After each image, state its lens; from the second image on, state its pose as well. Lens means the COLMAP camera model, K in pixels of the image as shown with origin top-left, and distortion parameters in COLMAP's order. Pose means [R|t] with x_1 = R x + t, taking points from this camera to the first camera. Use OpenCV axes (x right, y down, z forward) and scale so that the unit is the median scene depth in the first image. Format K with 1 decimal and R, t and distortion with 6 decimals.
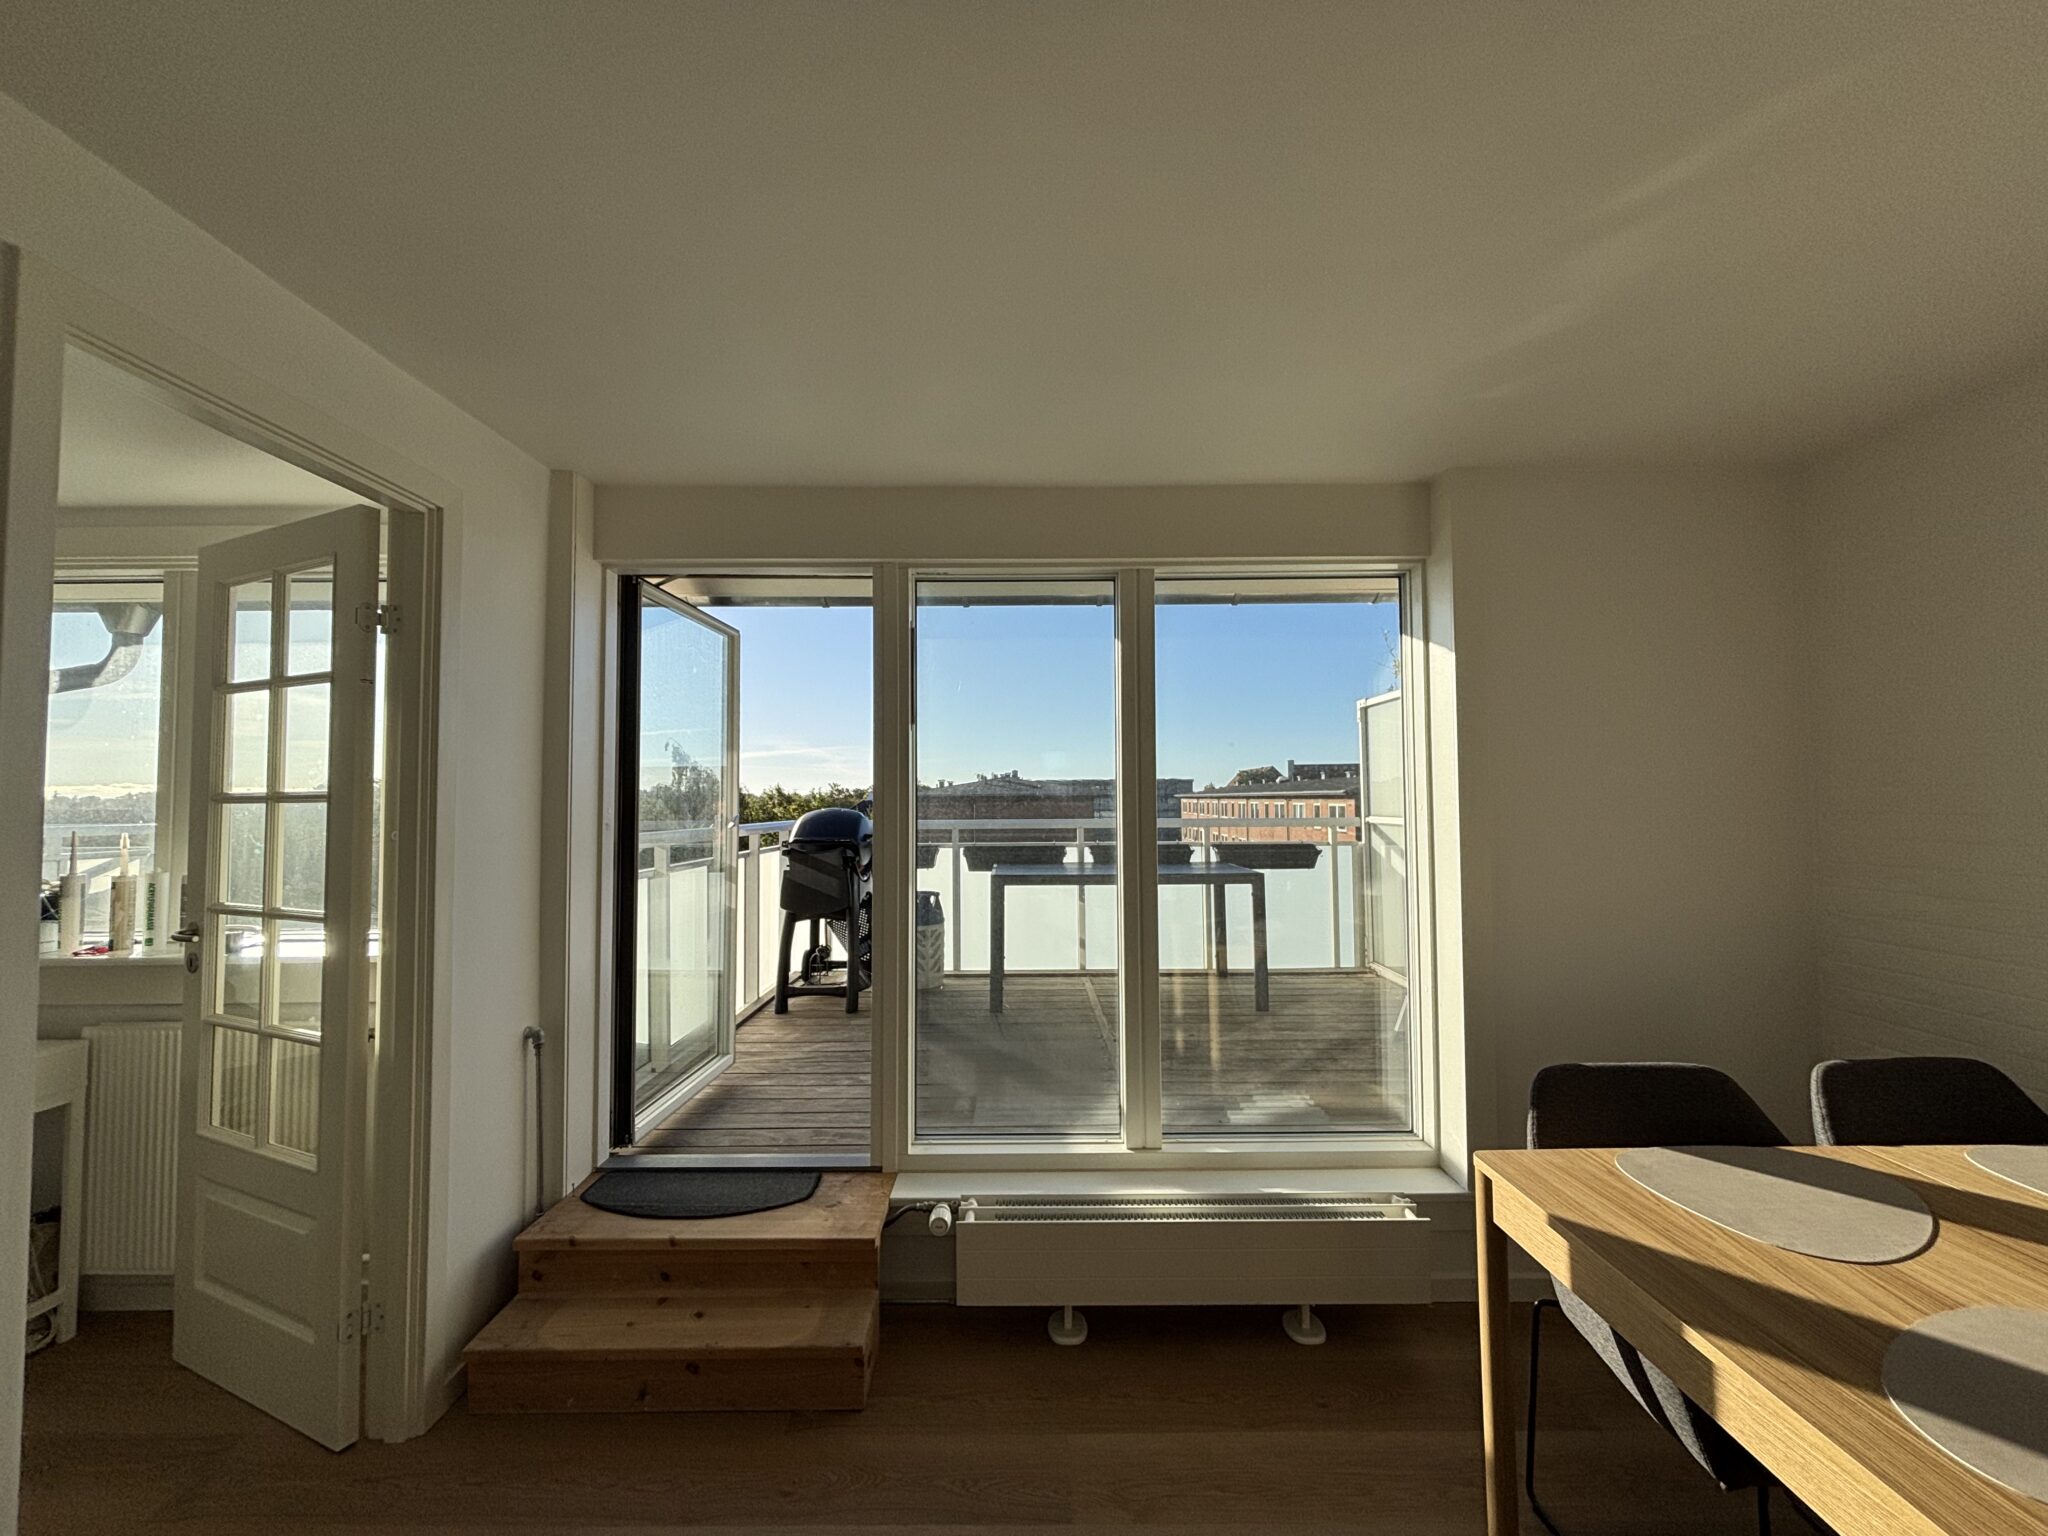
lens RADIAL K [[817.6, 0, 1024.0], [0, 817.6, 768.0], [0, 0, 1]] dist [0.002156, 0.000124]
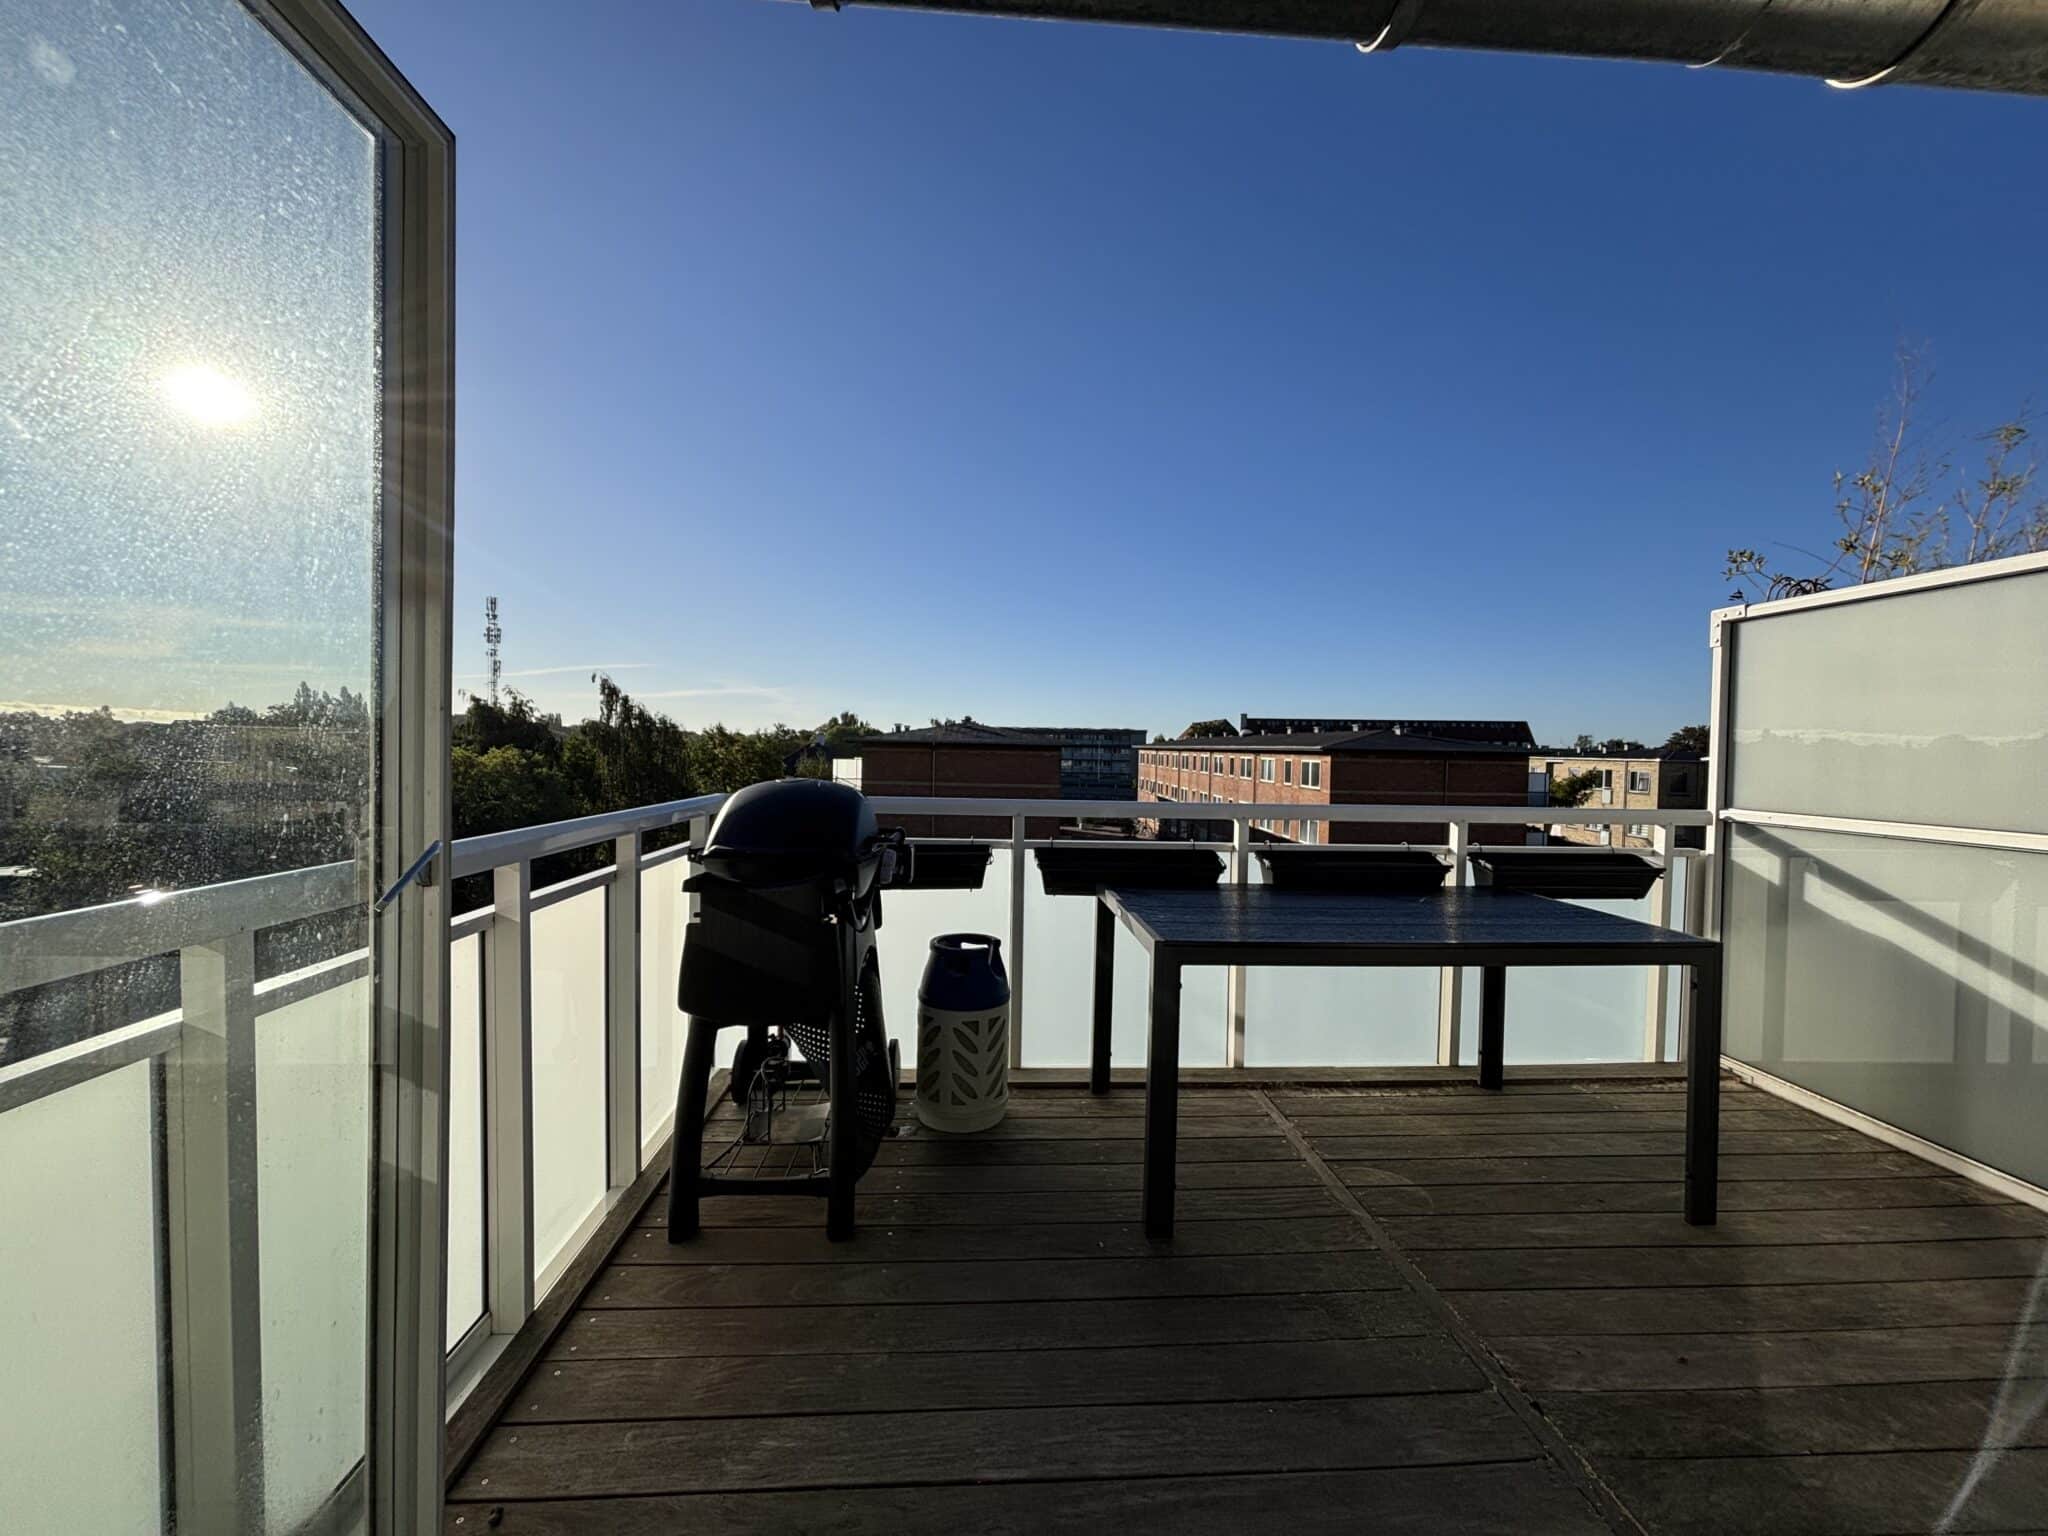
lens RADIAL K [[817.6, 0, 1024.0], [0, 817.6, 768.0], [0, 0, 1]] dist [0.002156, 0.000124]
pose [[0.997647, 0.025550, 0.063627, -0.140362], [-0.029646, 0.997490, 0.064295, 0.007912], [-0.061825, -0.066030, 0.995900, 0.541391]]
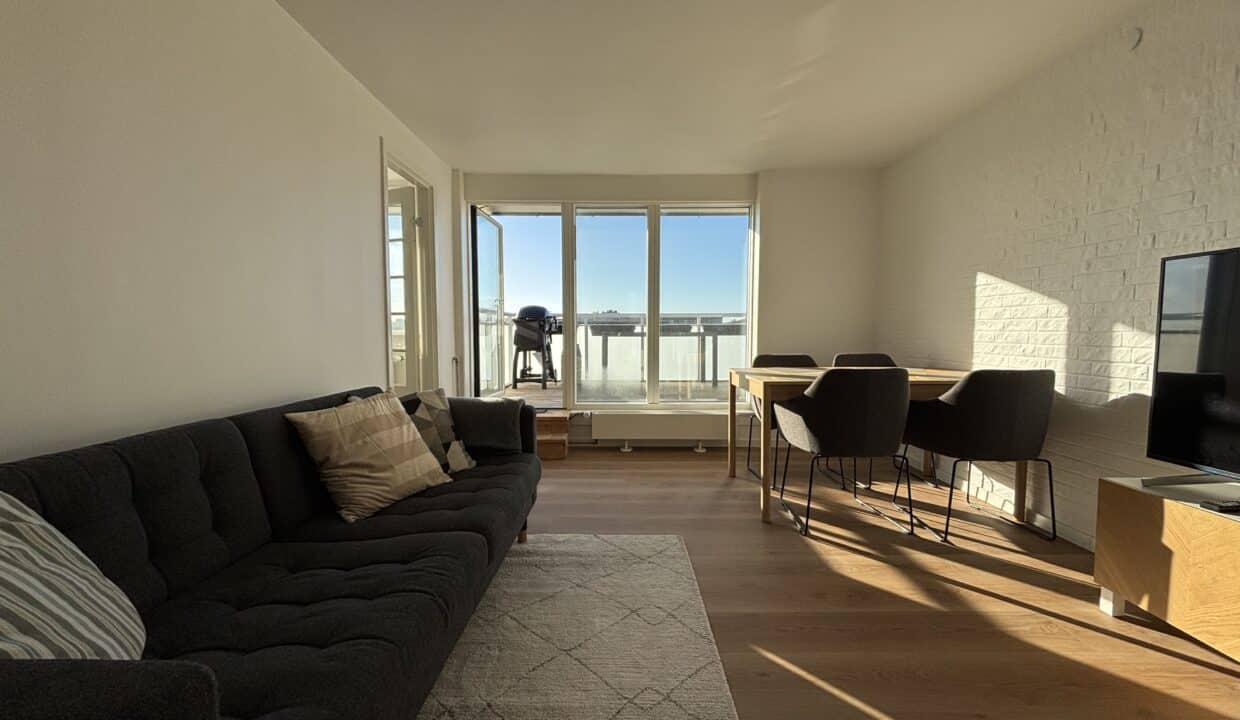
lens RADIAL K [[500.0, 0, 620.0], [0, 500.0, 360.0], [0, 0, 1]] dist [-0.000617, -0.000253]
pose [[0.999977, 0.006196, -0.002815, 0.014970], [-0.005891, 0.995181, 0.097875, 0.069165], [0.003408, -0.097856, 0.995195, -0.432323]]
